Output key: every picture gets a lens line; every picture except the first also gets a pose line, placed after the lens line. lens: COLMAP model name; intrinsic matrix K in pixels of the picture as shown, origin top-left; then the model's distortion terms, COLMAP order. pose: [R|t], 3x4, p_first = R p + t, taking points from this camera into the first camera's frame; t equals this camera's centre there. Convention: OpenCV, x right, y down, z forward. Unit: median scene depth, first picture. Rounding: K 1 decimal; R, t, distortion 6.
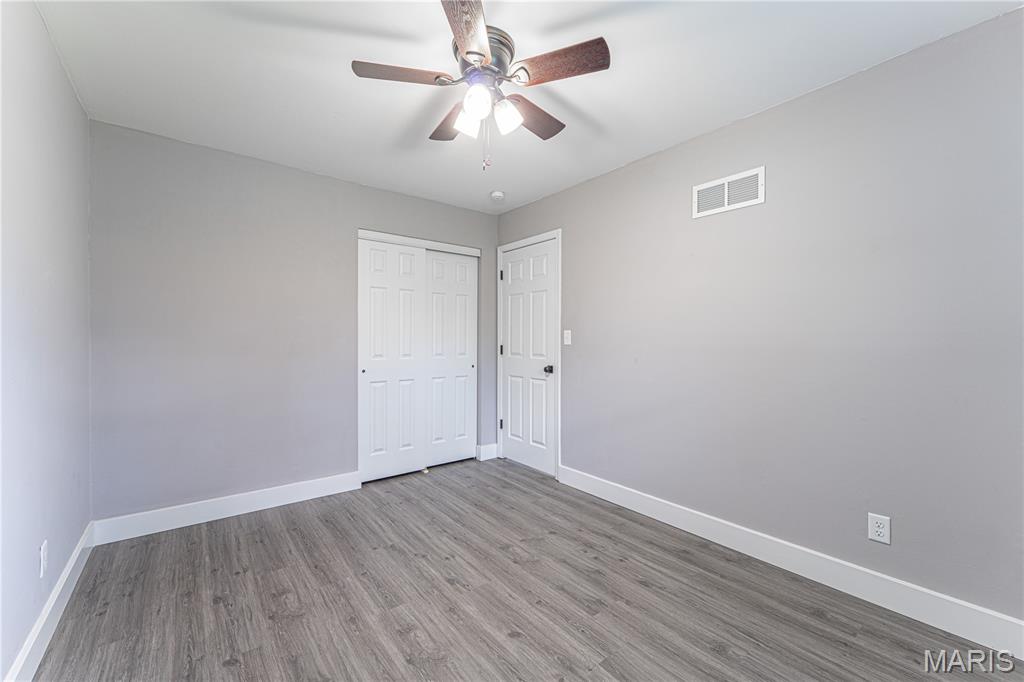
lens RADIAL K [[407.5, 0, 514.1], [0, 407.5, 341.9], [0, 0, 1]] dist [0.000325, -0.000150]
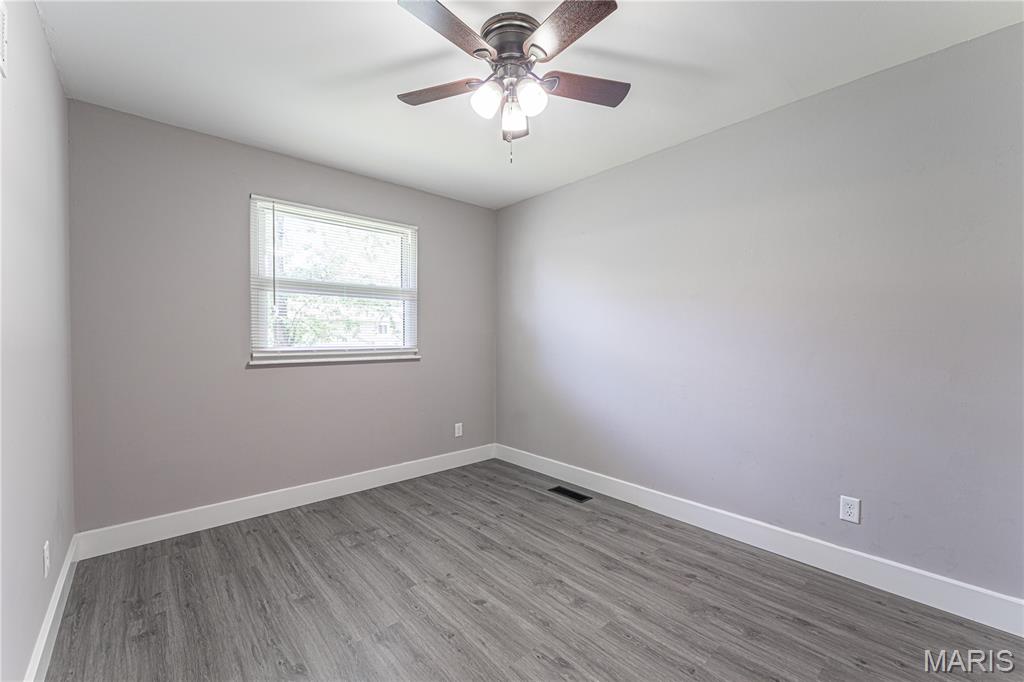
lens RADIAL K [[407.5, 0, 514.1], [0, 407.5, 341.9], [0, 0, 1]] dist [0.000325, -0.000150]
pose [[-0.998310, -0.001288, -0.058107, -0.024630], [-0.001991, 0.999926, 0.012042, -0.006909], [0.058087, 0.012138, -0.998238, 1.997997]]
